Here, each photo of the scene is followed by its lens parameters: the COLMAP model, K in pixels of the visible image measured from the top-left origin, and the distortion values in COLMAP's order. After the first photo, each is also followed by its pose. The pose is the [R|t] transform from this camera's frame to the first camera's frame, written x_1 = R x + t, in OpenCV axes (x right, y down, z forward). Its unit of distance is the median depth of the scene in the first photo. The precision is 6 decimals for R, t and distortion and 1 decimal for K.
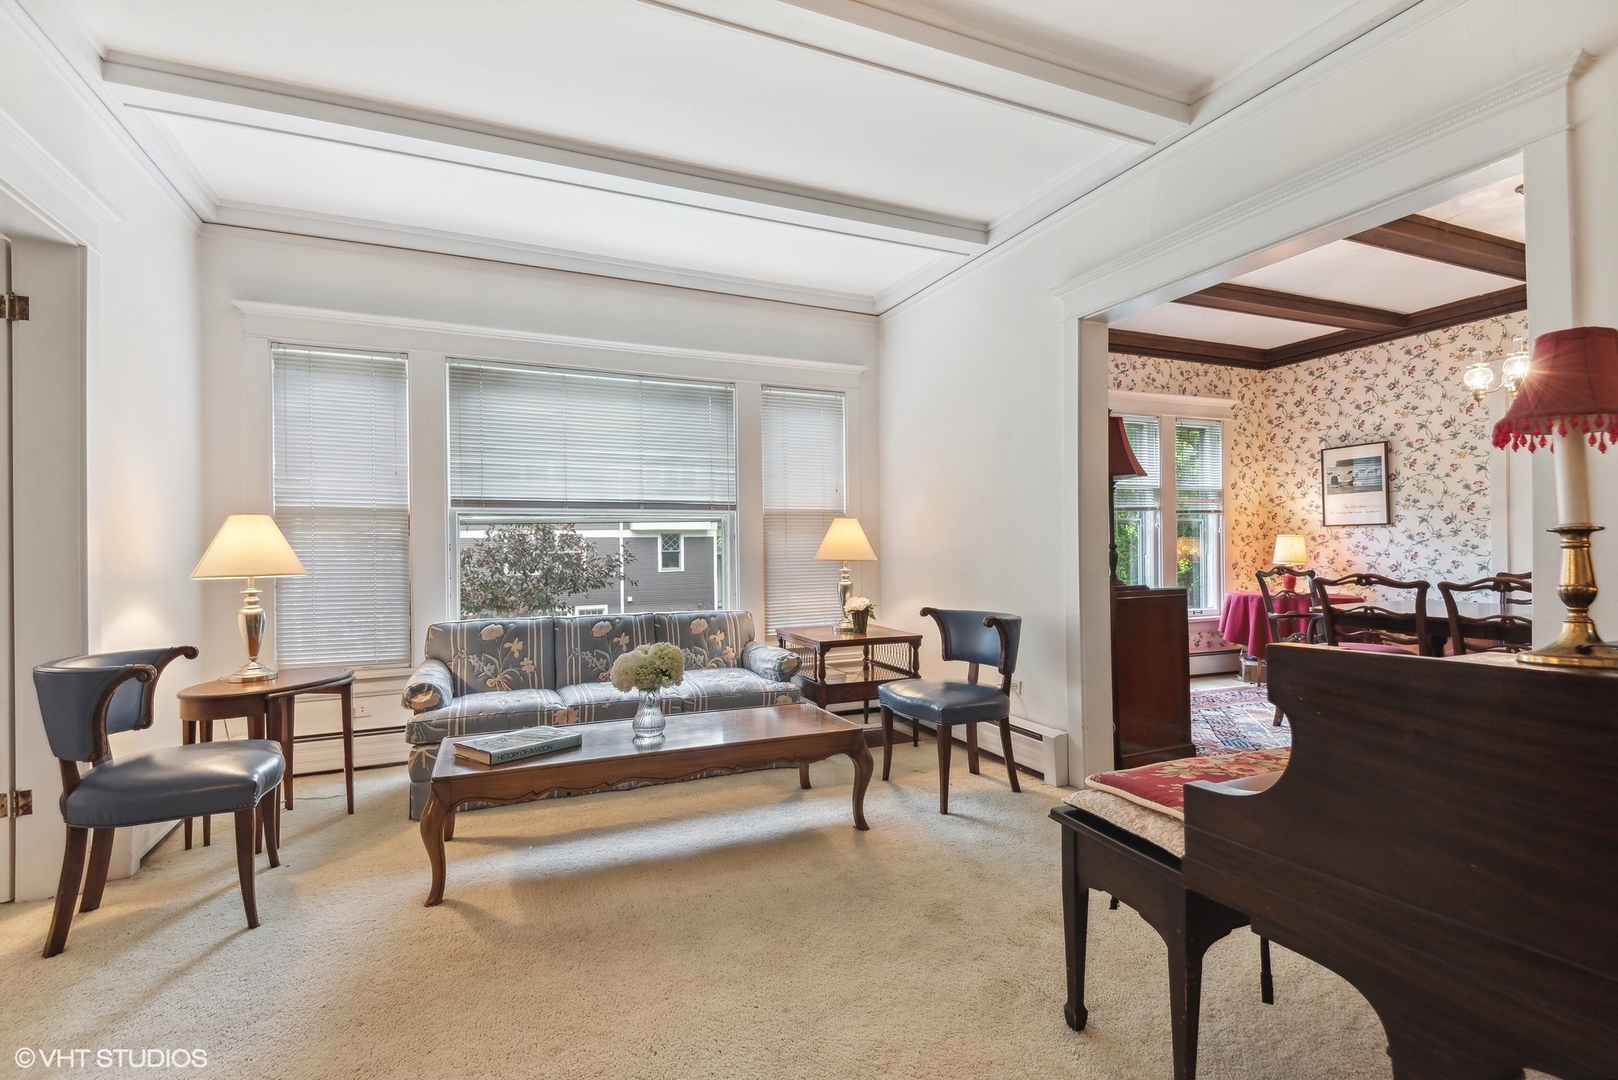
lens RADIAL K [[743.8, 0, 809.3], [0, 743.8, 548.1], [0, 0, 1]] dist [0.001101, -0.002755]
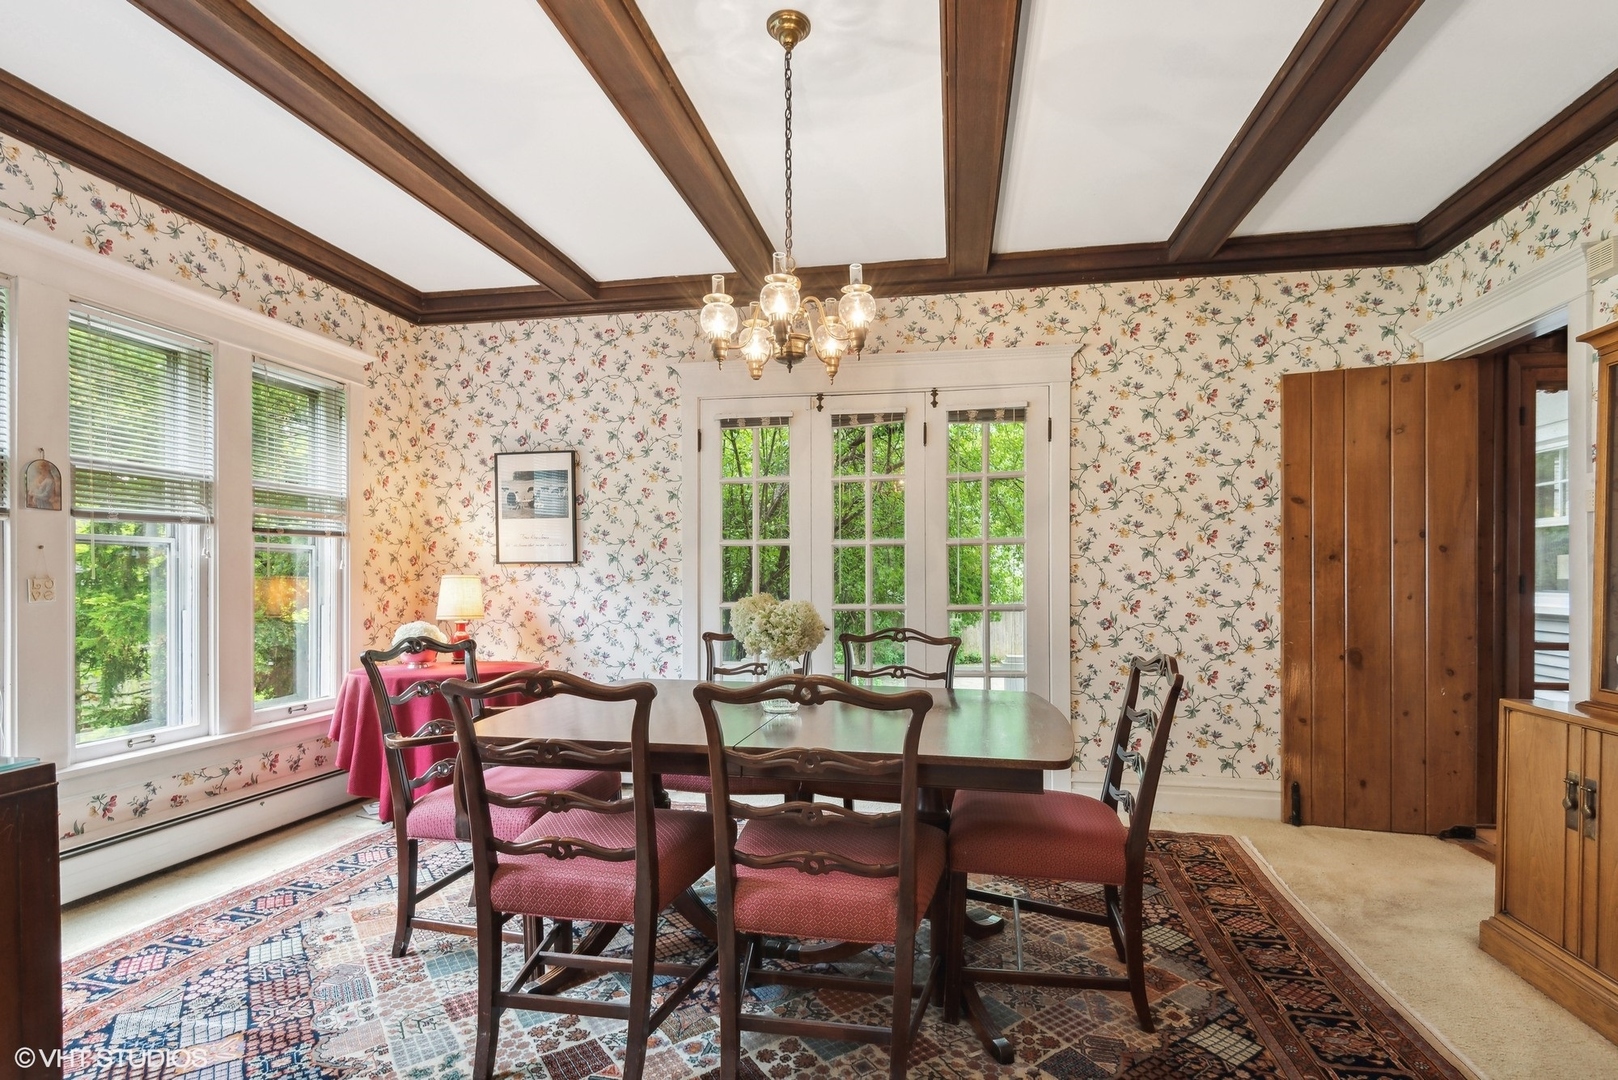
lens RADIAL K [[743.8, 0, 814.1], [0, 743.8, 586.8], [0, 0, 1]] dist [0.001101, -0.002755]
pose [[0.543468, 0.002284, 0.839427, 0.267558], [-0.005183, 0.999986, 0.000634, -0.009409], [-0.839414, -0.004696, 0.543473, 0.371109]]
